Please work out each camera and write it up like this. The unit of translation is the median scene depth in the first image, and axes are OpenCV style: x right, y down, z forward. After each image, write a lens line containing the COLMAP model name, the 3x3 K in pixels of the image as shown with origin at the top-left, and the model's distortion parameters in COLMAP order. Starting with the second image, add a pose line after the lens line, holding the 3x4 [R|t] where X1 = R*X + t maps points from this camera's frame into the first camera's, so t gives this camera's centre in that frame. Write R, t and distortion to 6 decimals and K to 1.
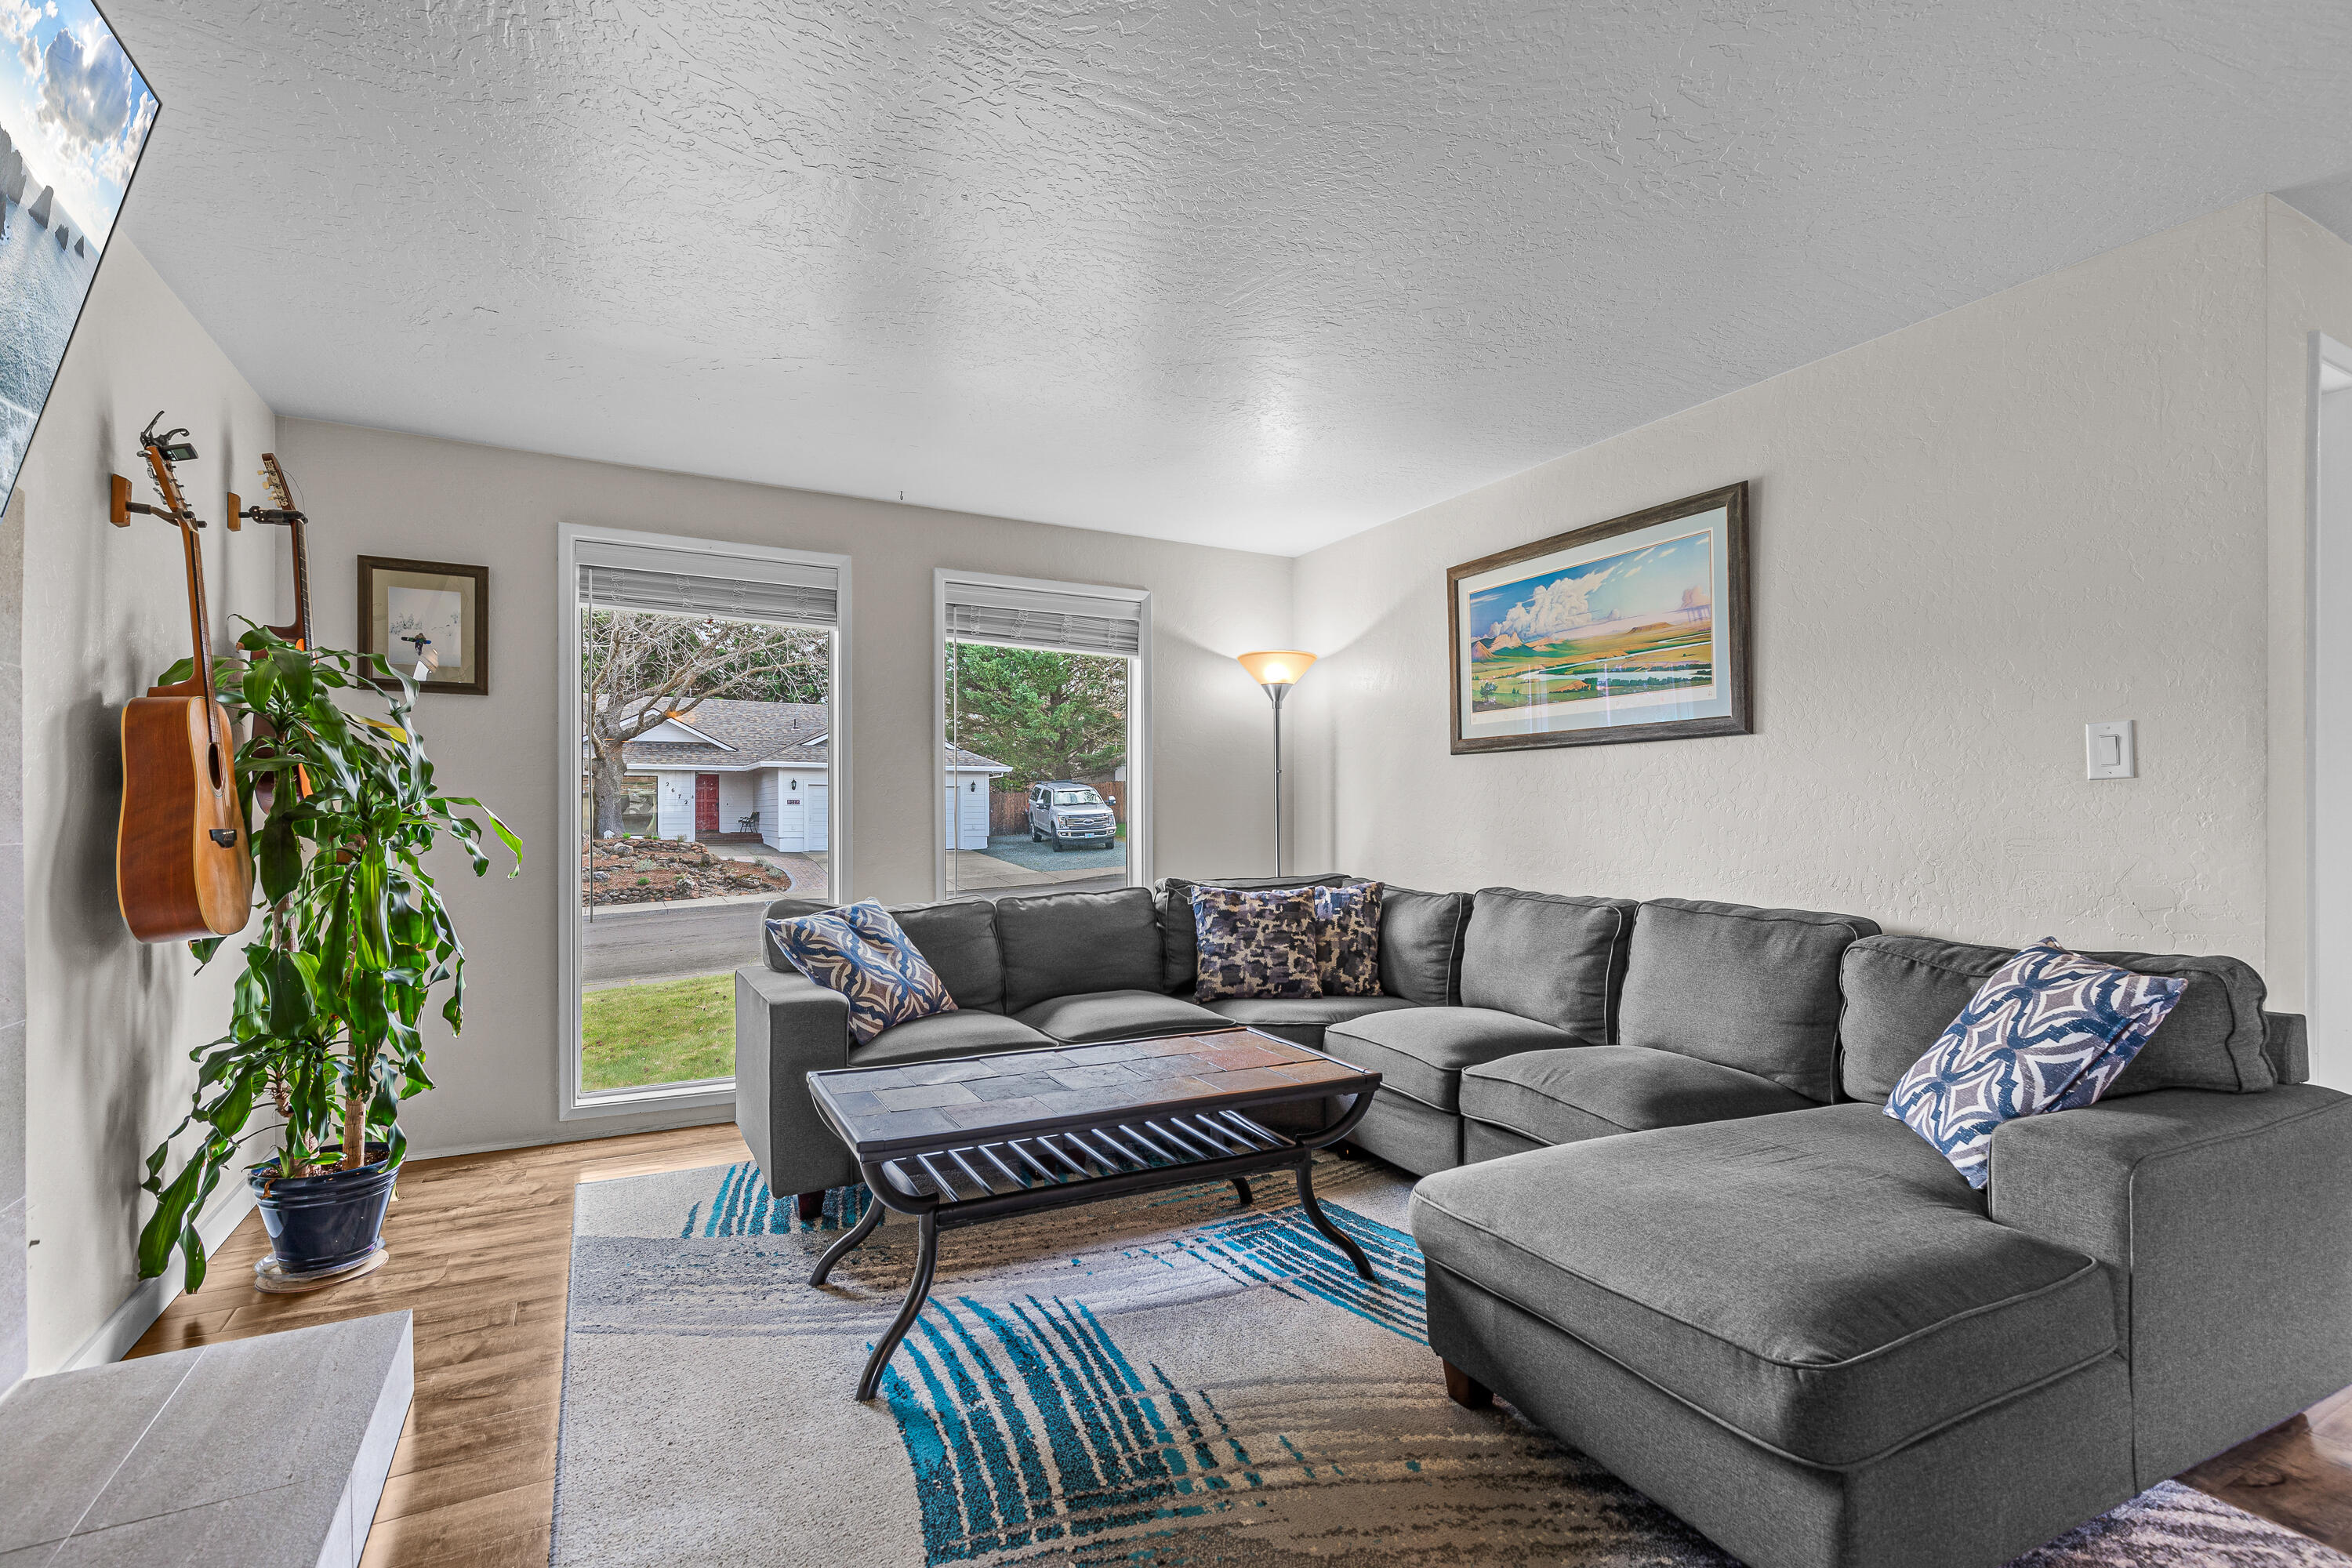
lens RADIAL K [[1074.5, 0, 1175.9], [0, 1074.5, 806.3], [0, 0, 1]] dist [0.002147, 0.000274]
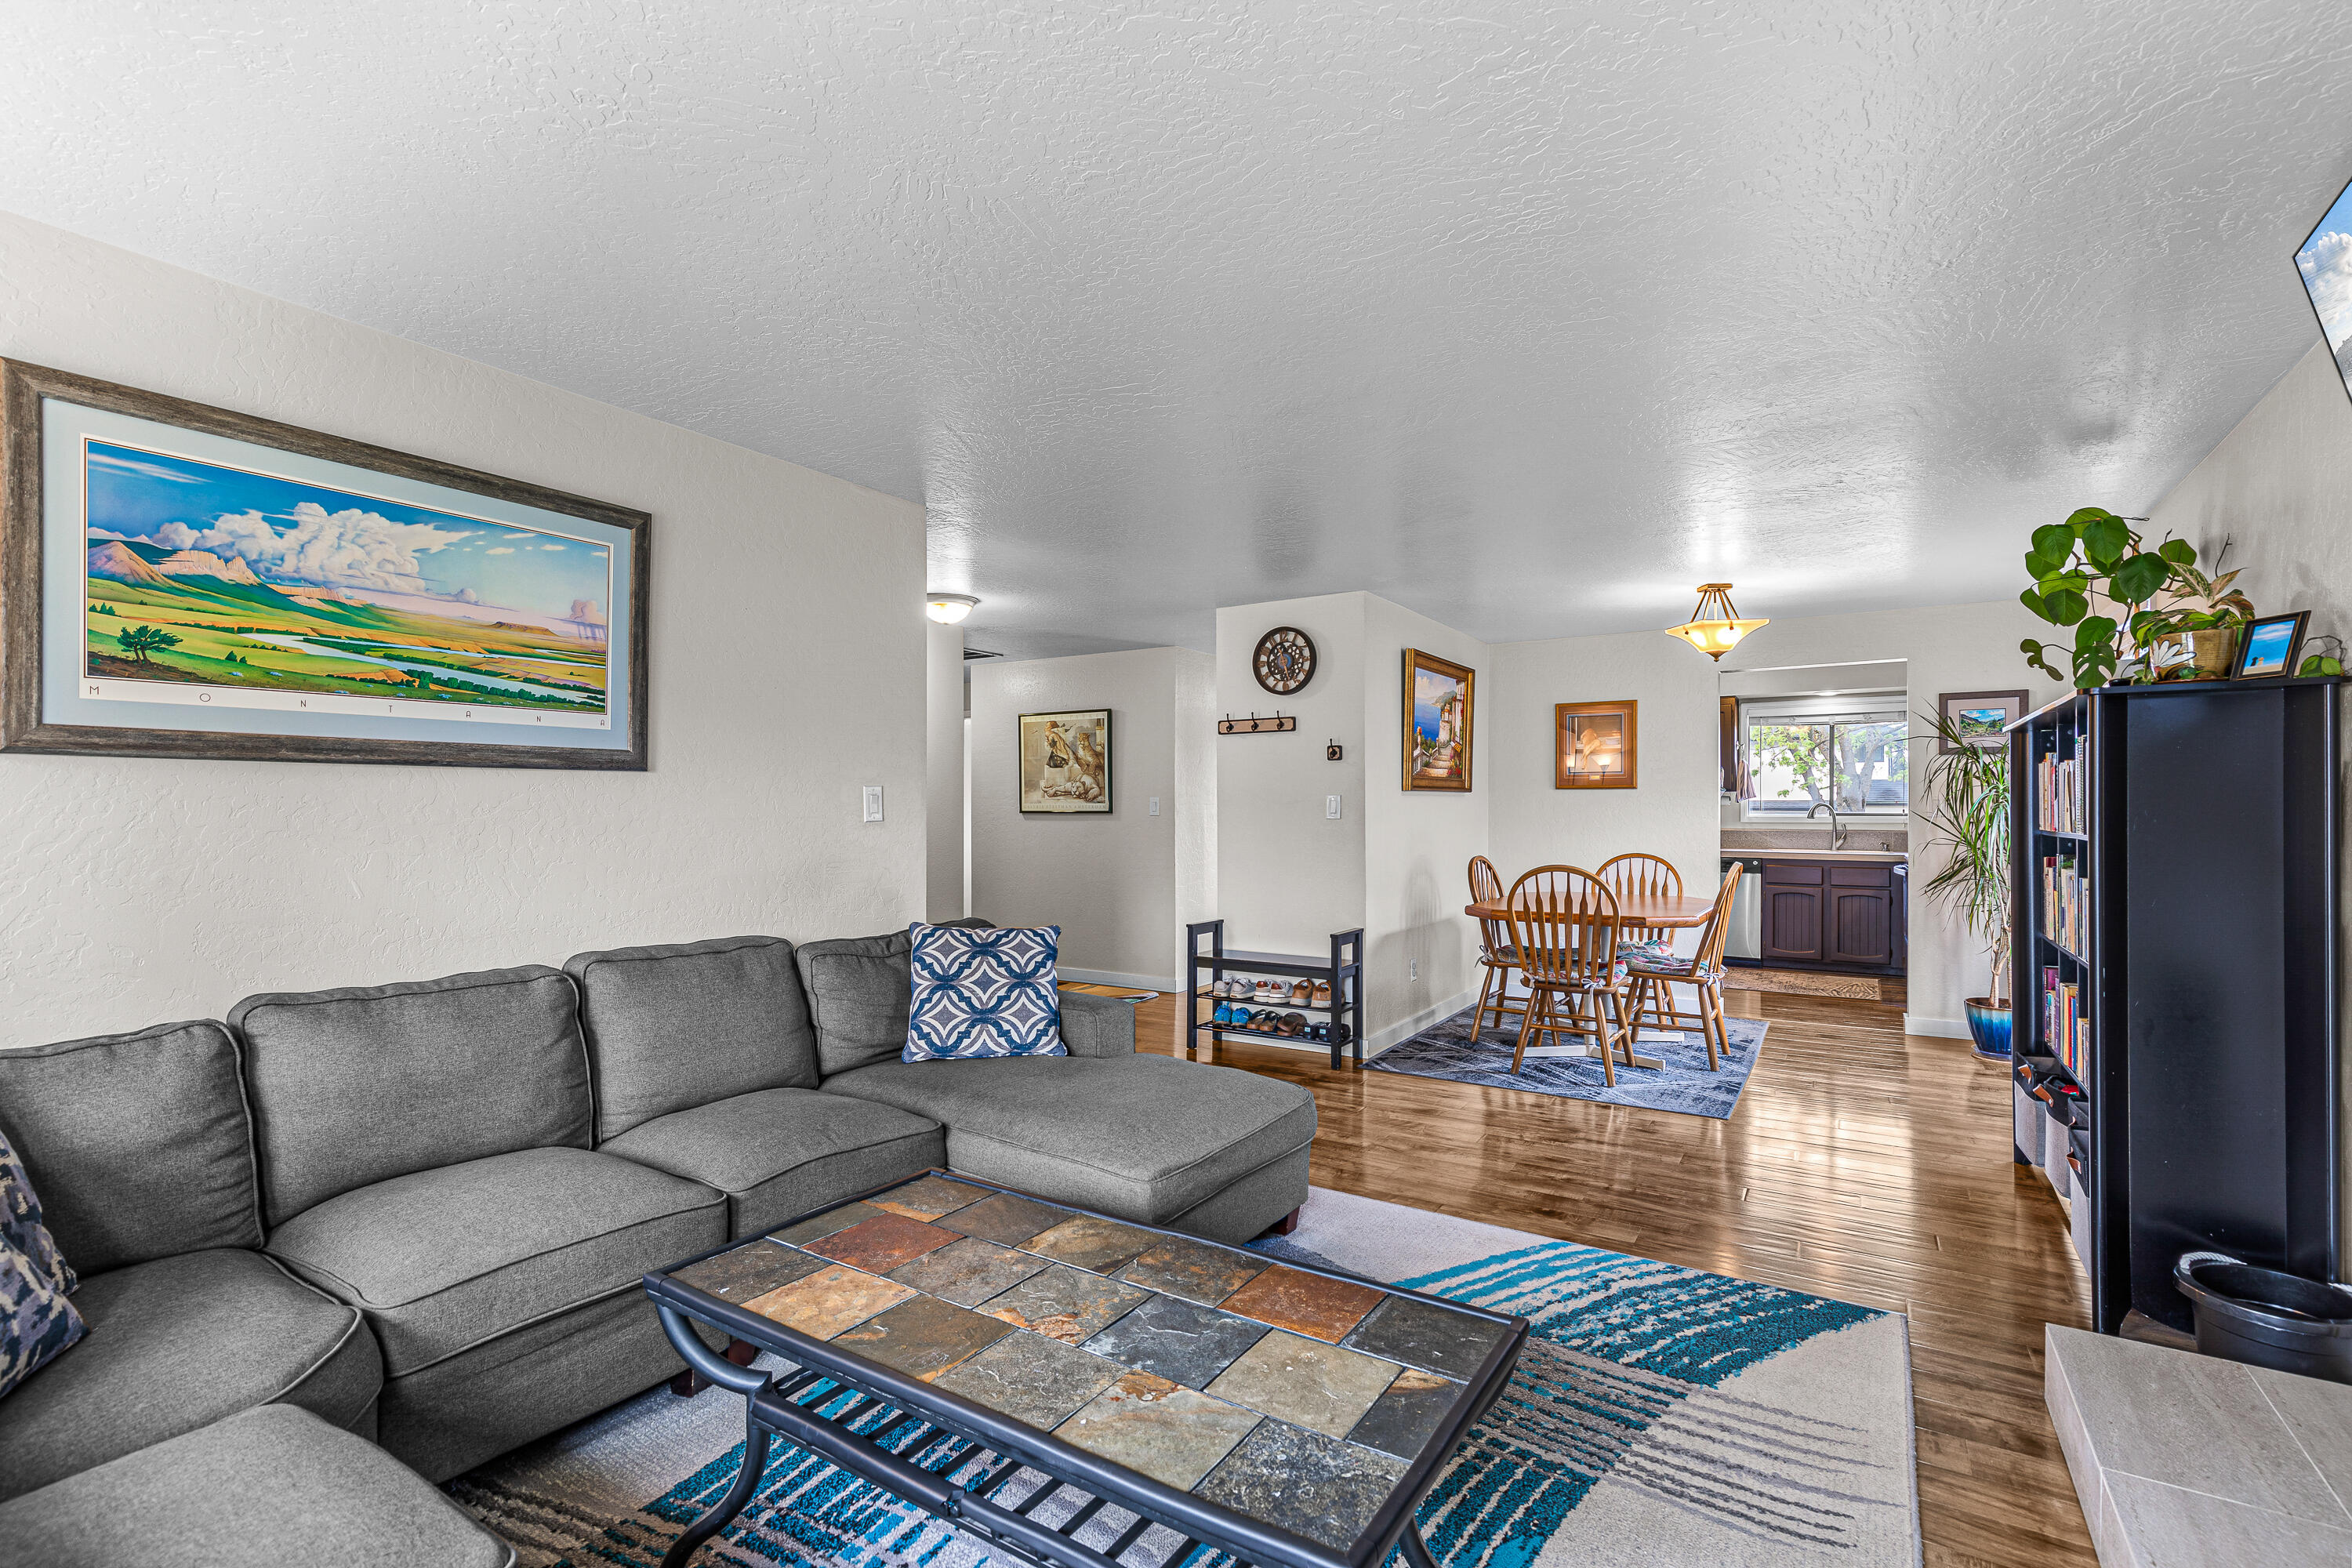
lens RADIAL K [[1074.5, 0, 1175.9], [0, 1074.5, 806.3], [0, 0, 1]] dist [0.002147, 0.000274]
pose [[-0.492226, -0.000289, 0.870467, -0.480663], [-0.006241, 0.999975, -0.003197, -0.030353], [-0.870445, -0.007007, -0.492216, 0.913630]]
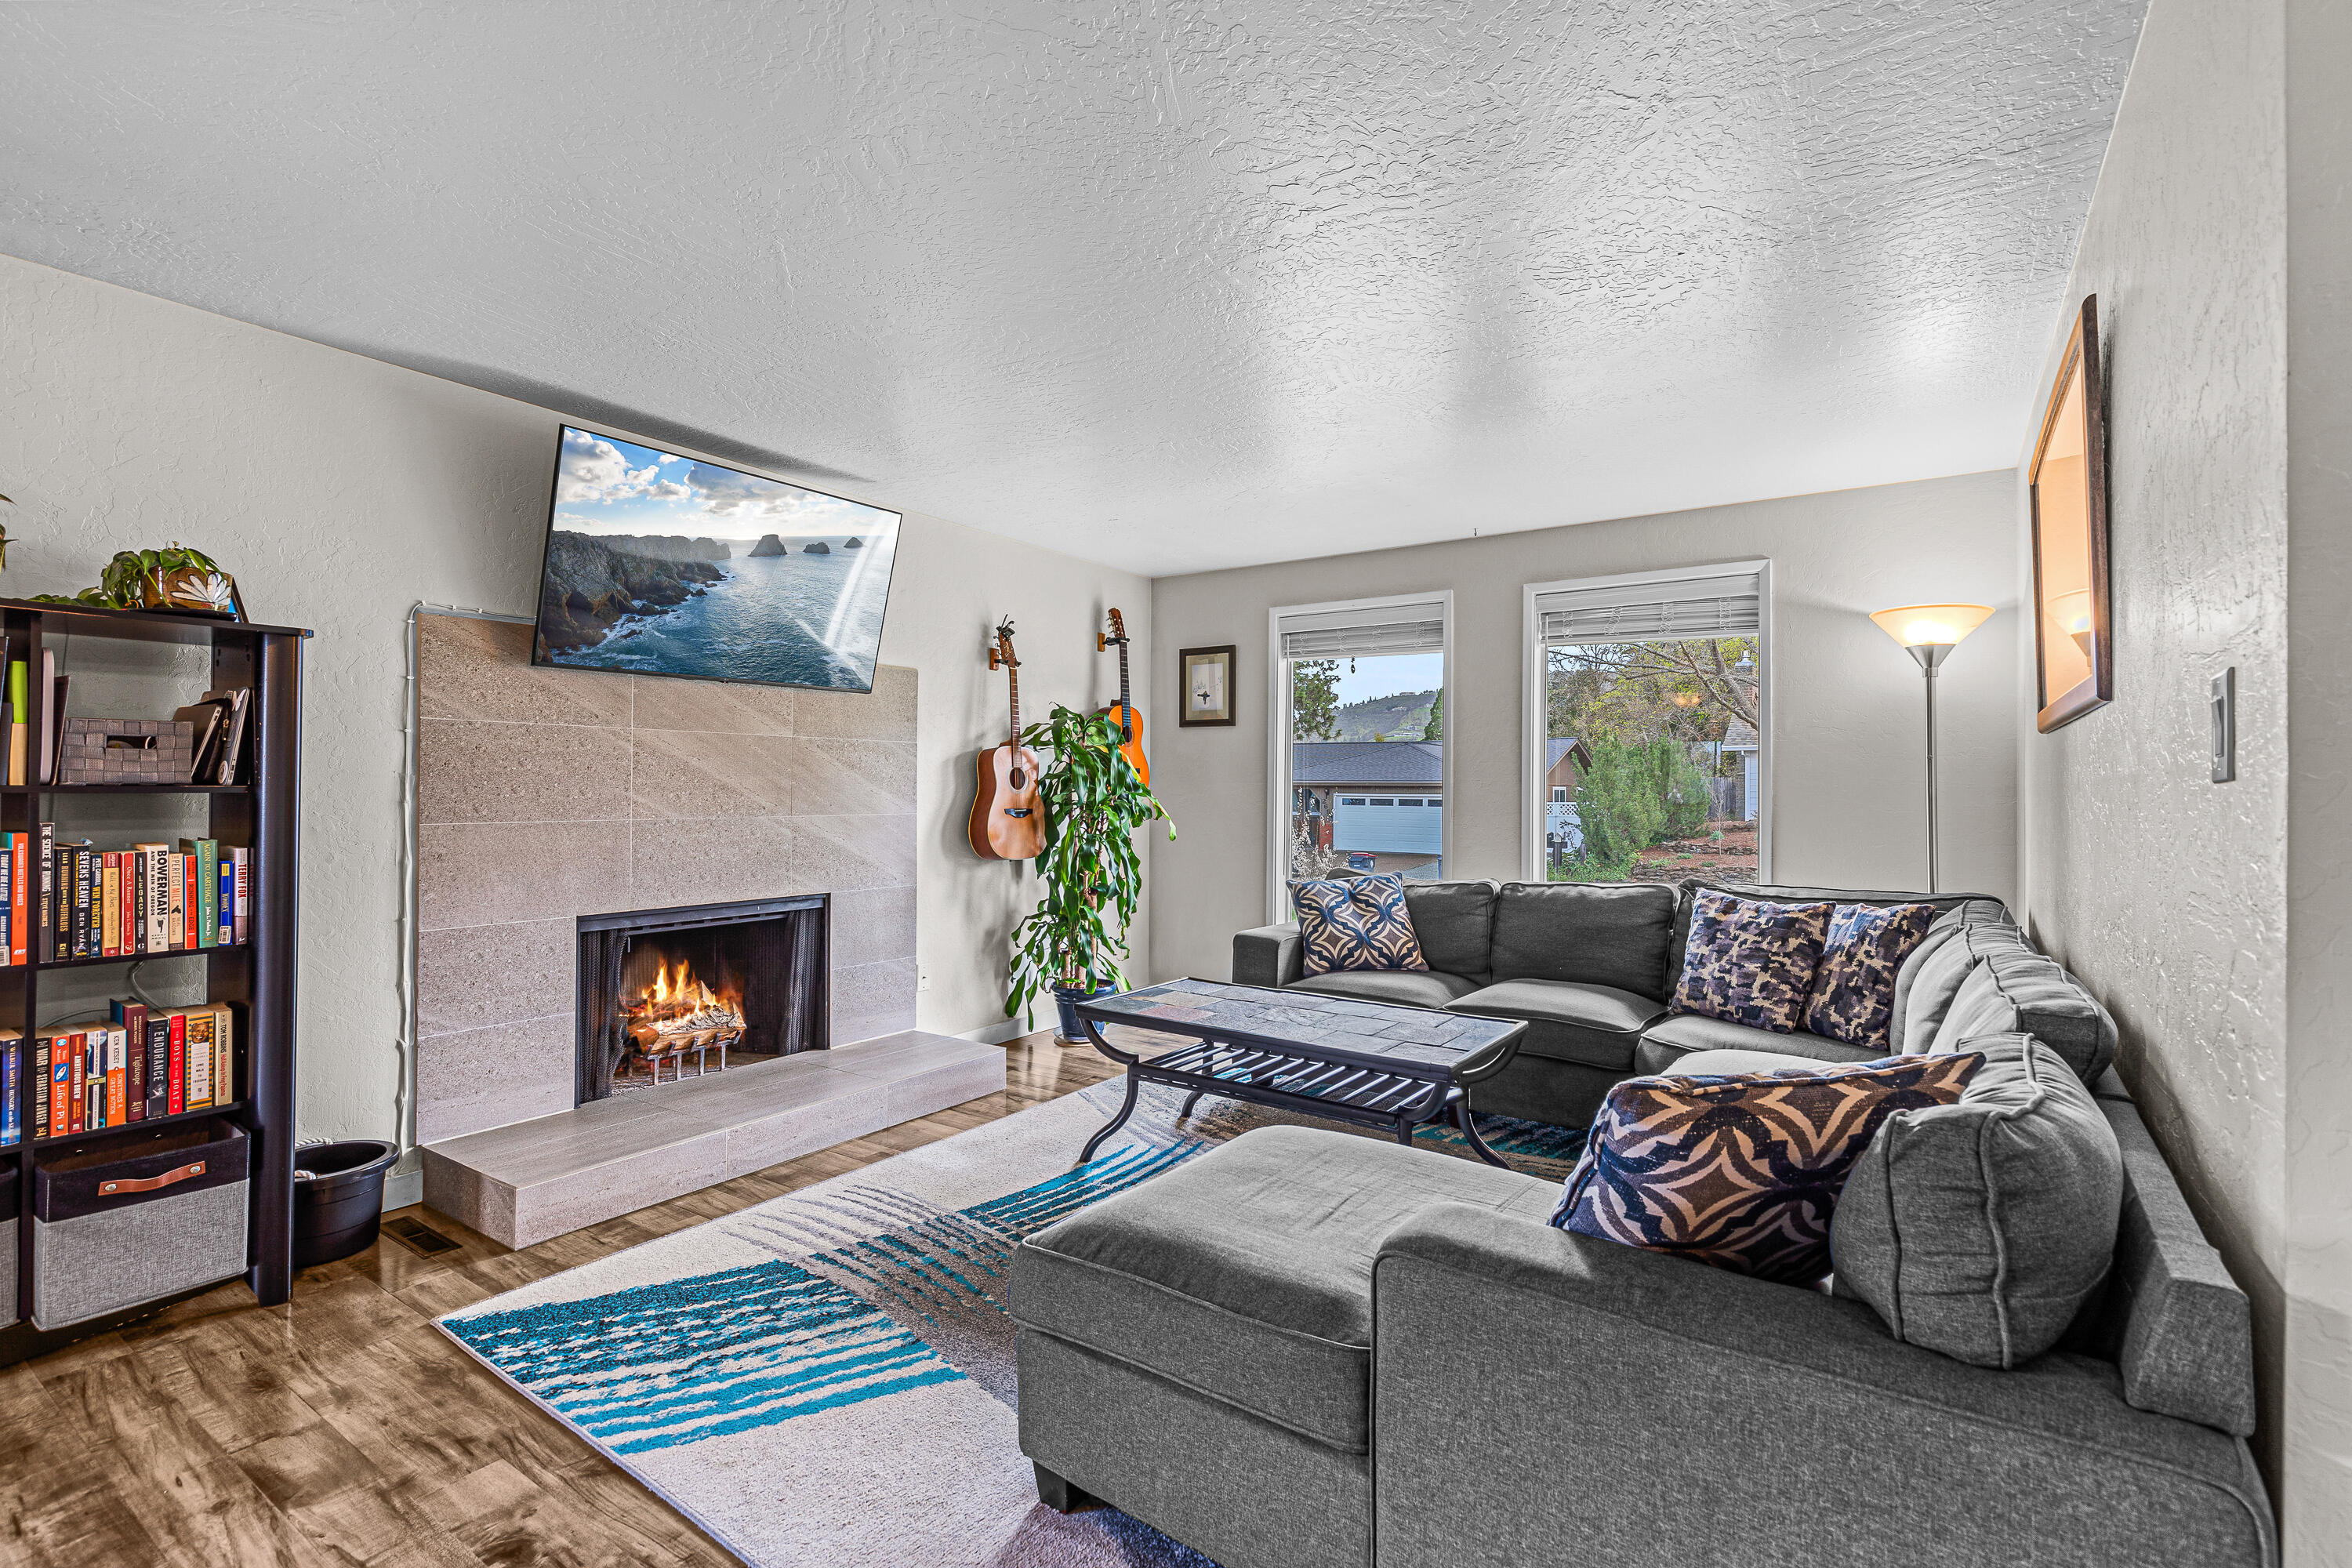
lens RADIAL K [[1049.7, 0, 1181.1], [0, 1049.7, 777.3], [0, 0, 1]] dist [0.000753, 0.000142]
pose [[0.461148, -0.006560, -0.887299, 0.702220], [-0.001338, 0.999966, -0.008088, -0.015182], [0.887322, 0.004917, 0.461124, 0.222667]]
